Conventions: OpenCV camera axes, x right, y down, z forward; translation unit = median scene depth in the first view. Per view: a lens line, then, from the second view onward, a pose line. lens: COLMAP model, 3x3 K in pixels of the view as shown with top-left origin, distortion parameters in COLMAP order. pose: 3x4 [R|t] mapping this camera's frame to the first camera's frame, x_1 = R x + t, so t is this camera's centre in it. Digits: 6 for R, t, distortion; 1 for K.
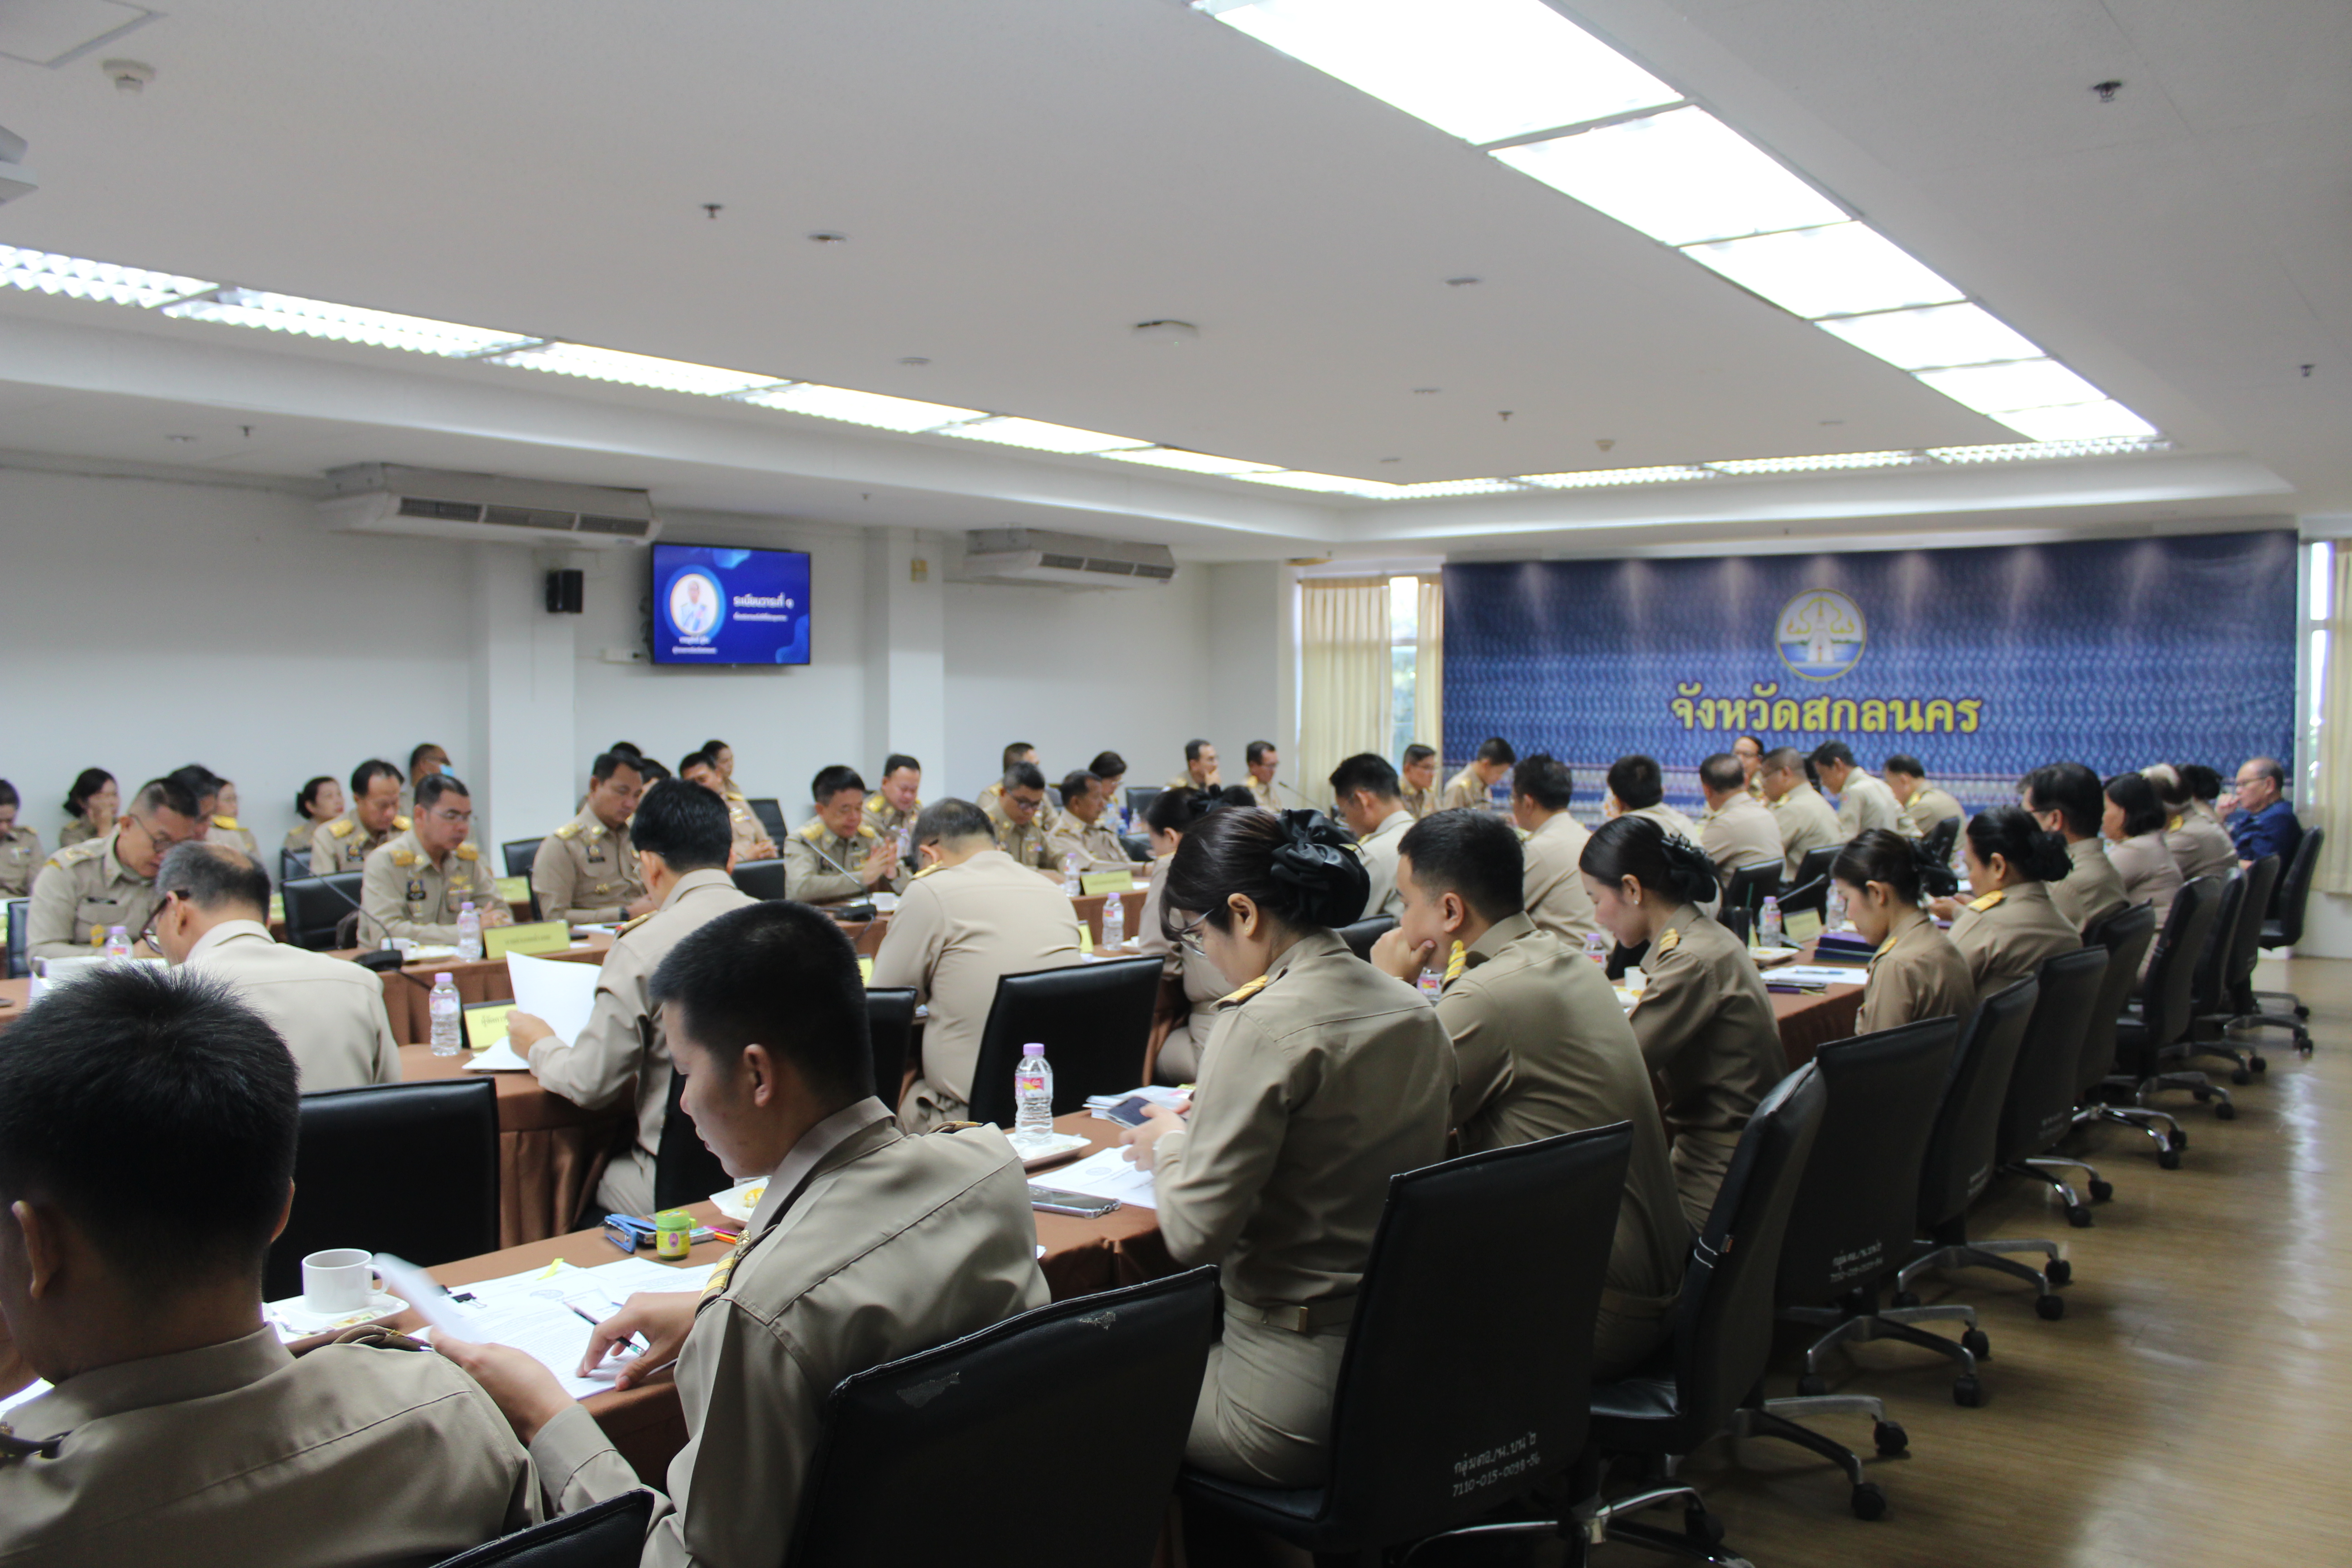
lens RADIAL K [[1929.9, 0, 1177.0], [0, 1929.9, 790.7], [0, 0, 1]] dist [-0.167450, 0.162602]
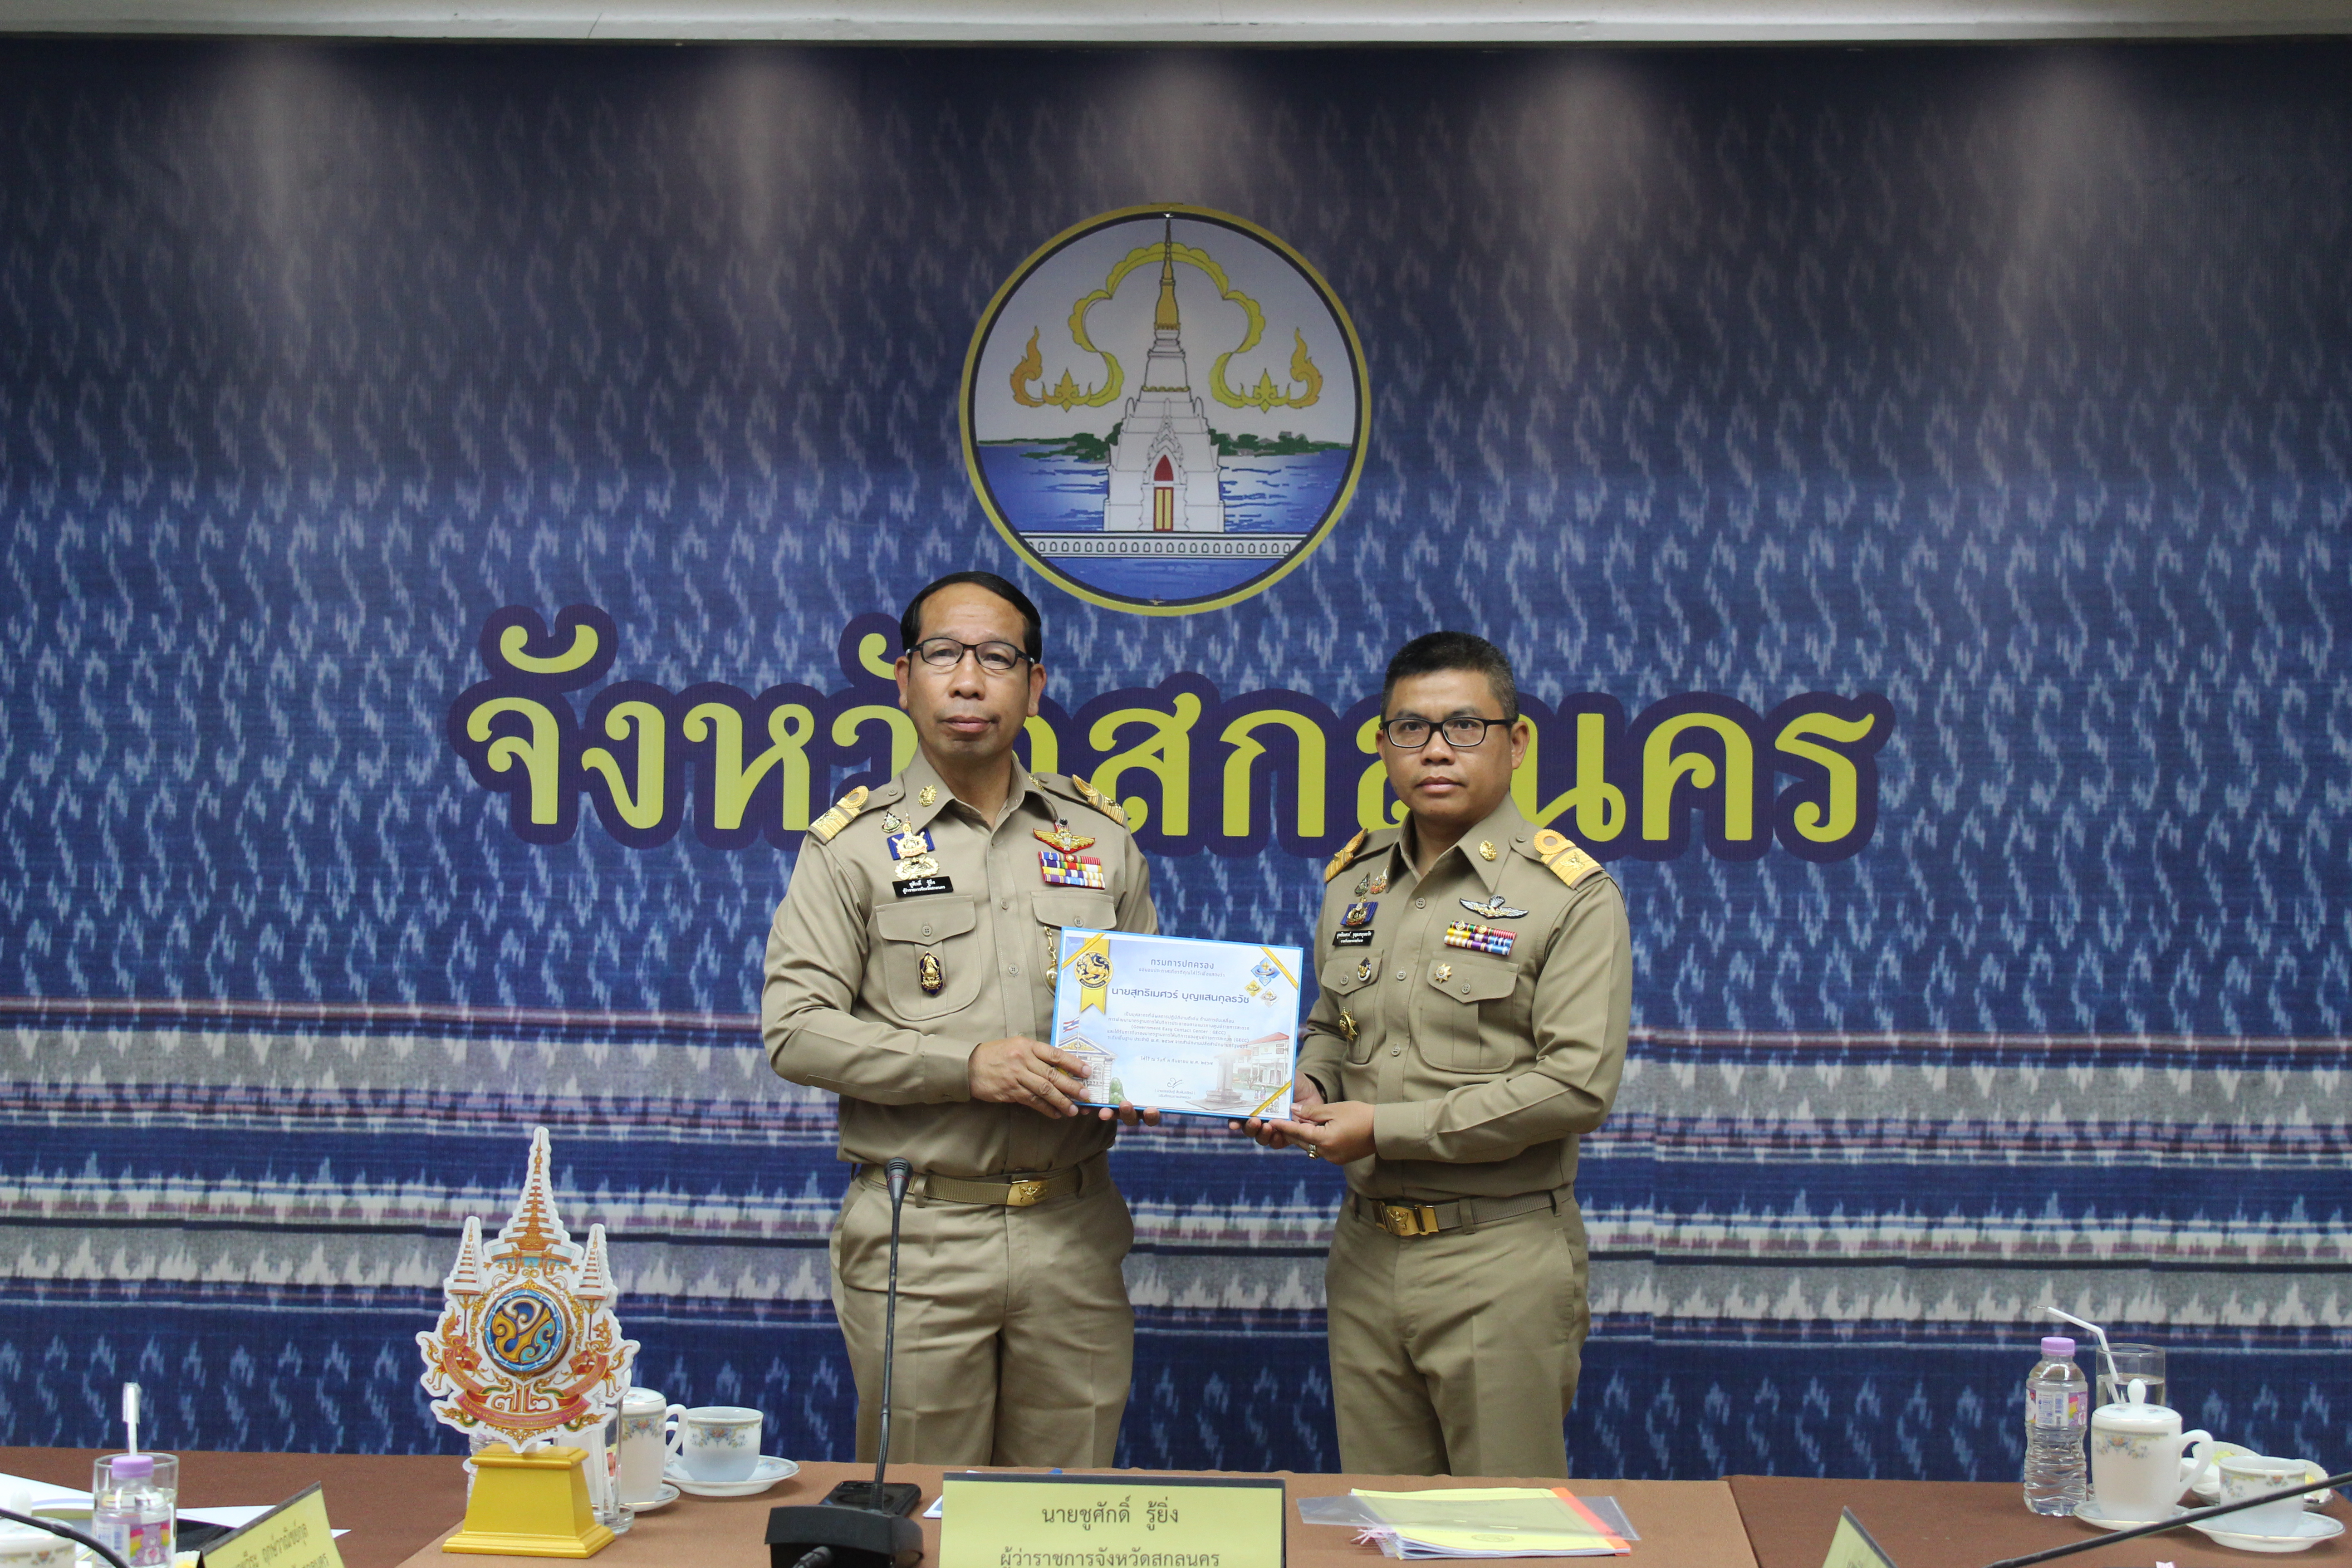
lens RADIAL K [[3889.7, 0, 1181.7], [0, 3889.7, 780.8], [0, 0, 1]] dist [-0.009914, 0.027040]
pose [[0.833768, 0.007609, 0.552062, 0.090087], [0.013596, 0.999319, -0.034308, -0.023489], [-0.551947, 0.036111, 0.833097, 0.630067]]
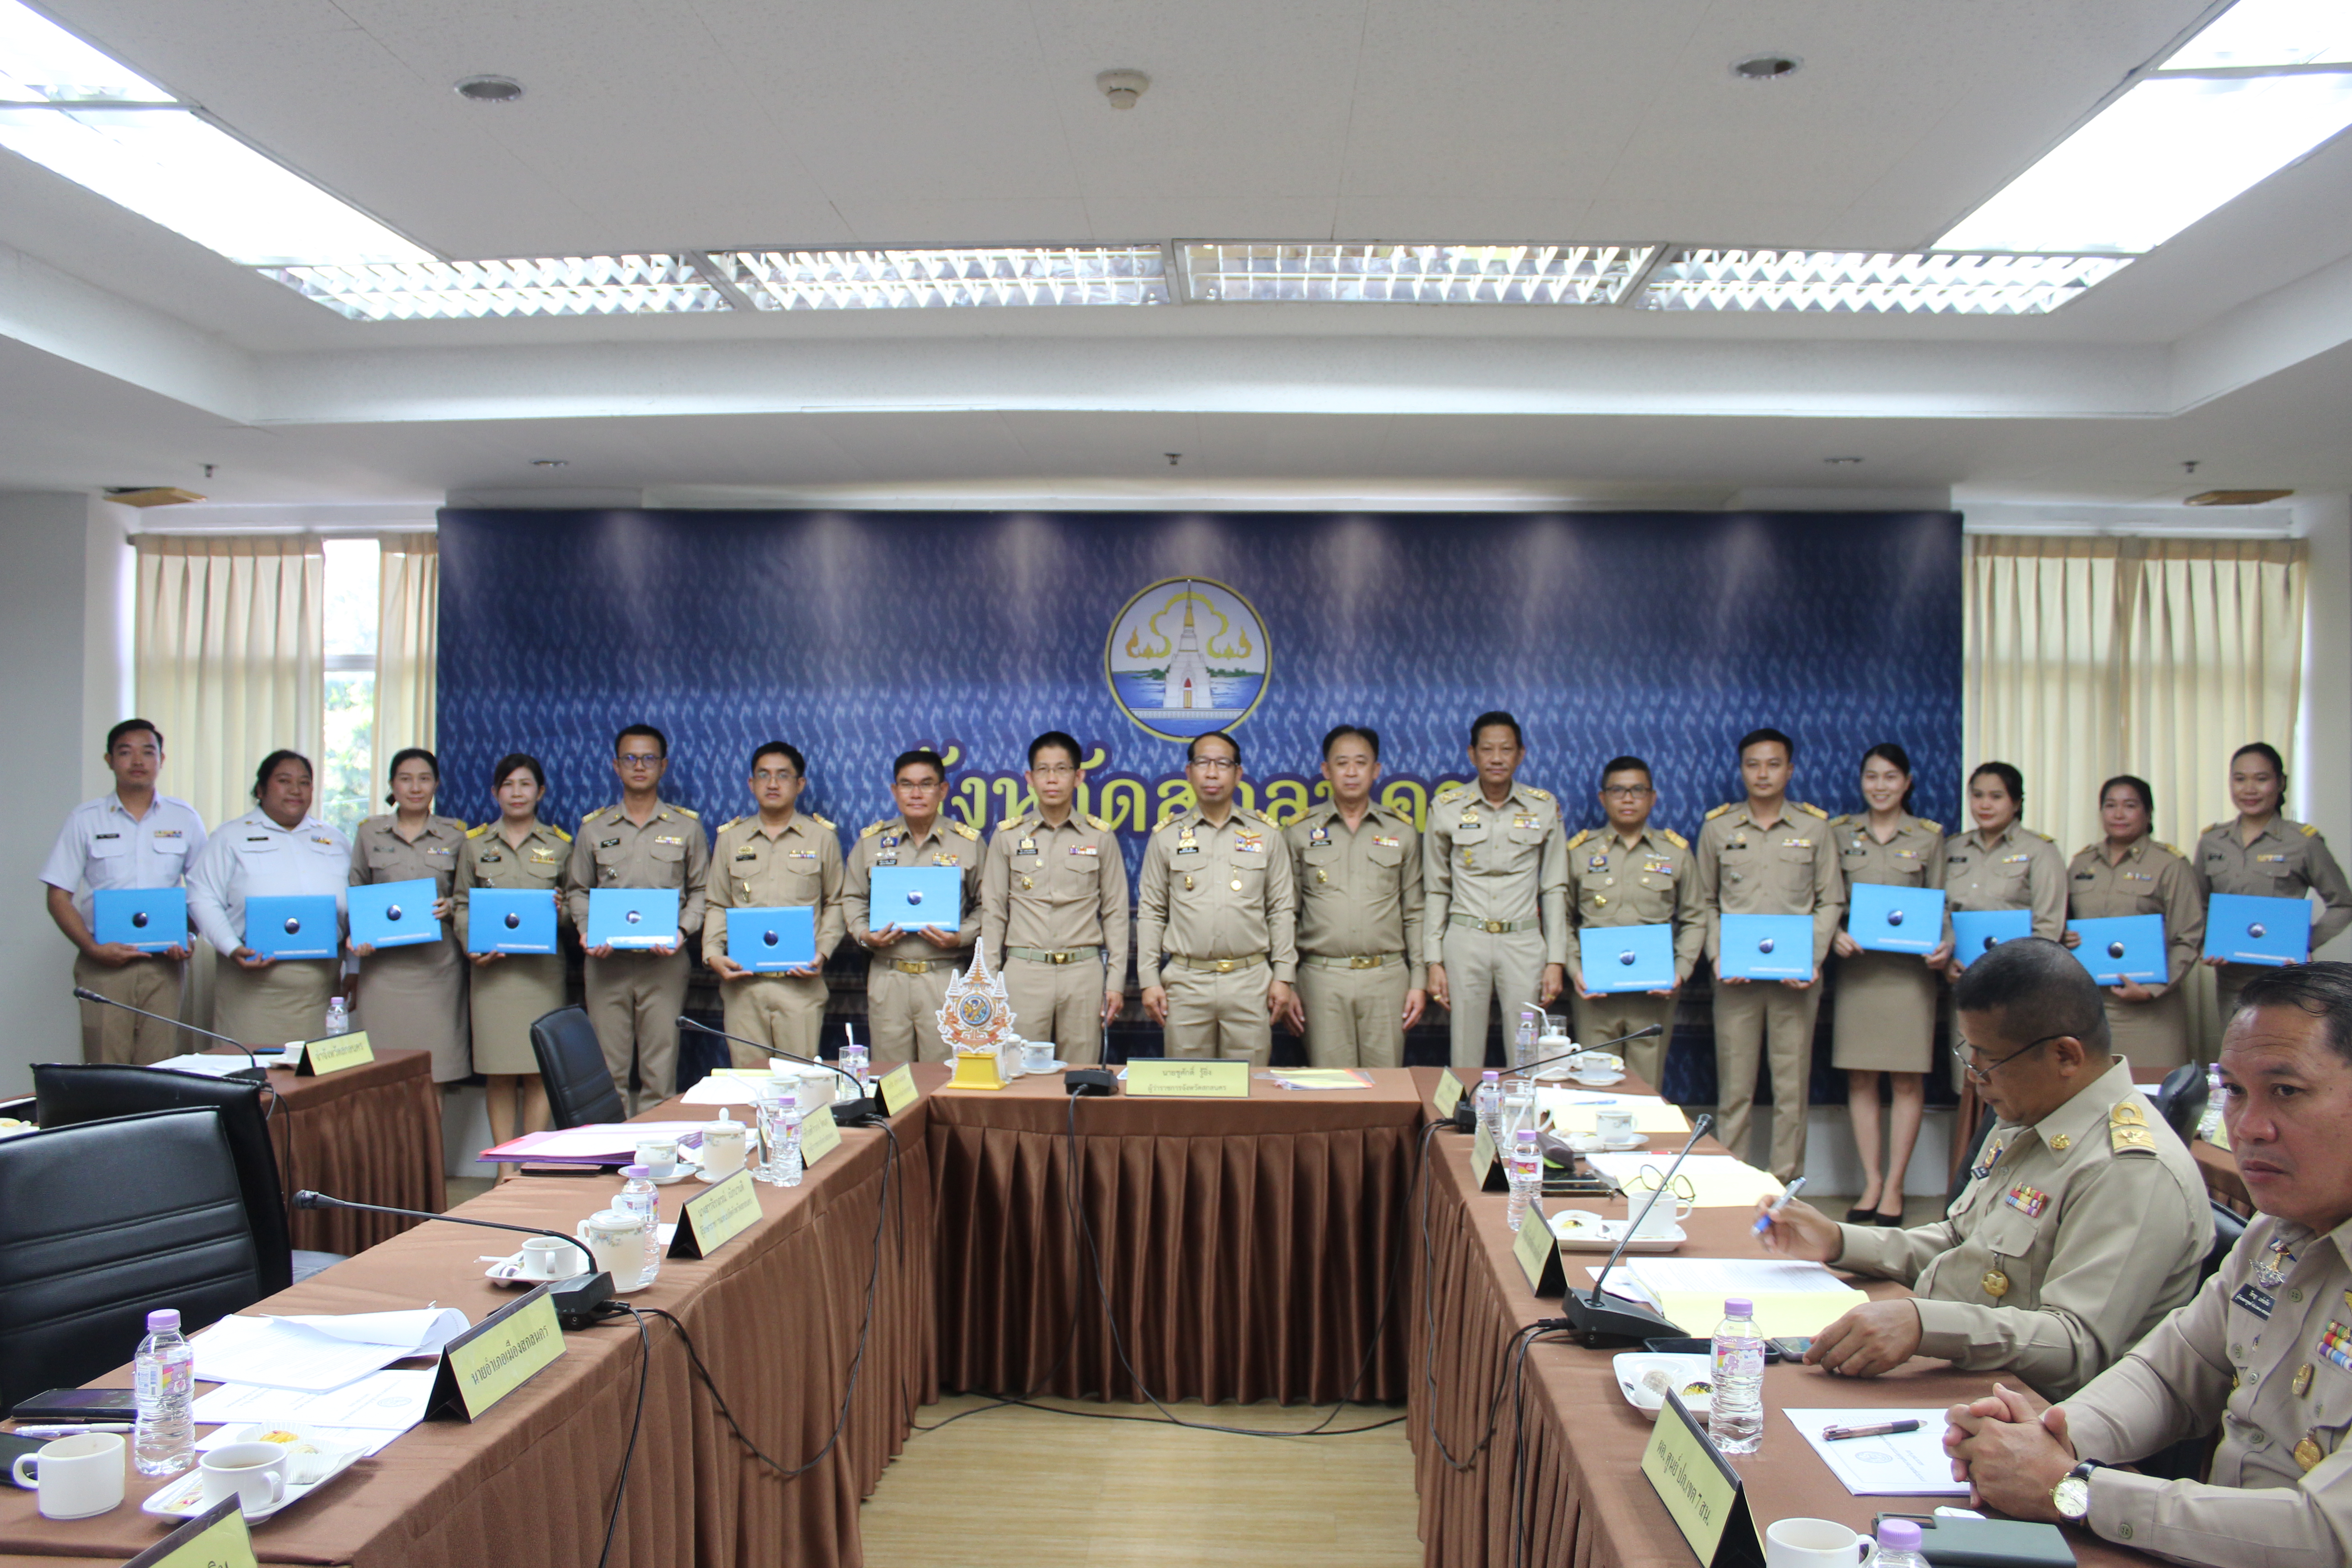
lens RADIAL K [[1928.8, 0, 1180.8], [0, 1928.8, 777.4], [0, 0, 1]] dist [-0.164734, 0.157723]
pose [[0.828778, 0.012307, 0.559442, 0.024620], [0.016827, 0.998758, -0.046899, -0.022215], [-0.559324, 0.048283, 0.827542, 0.548356]]
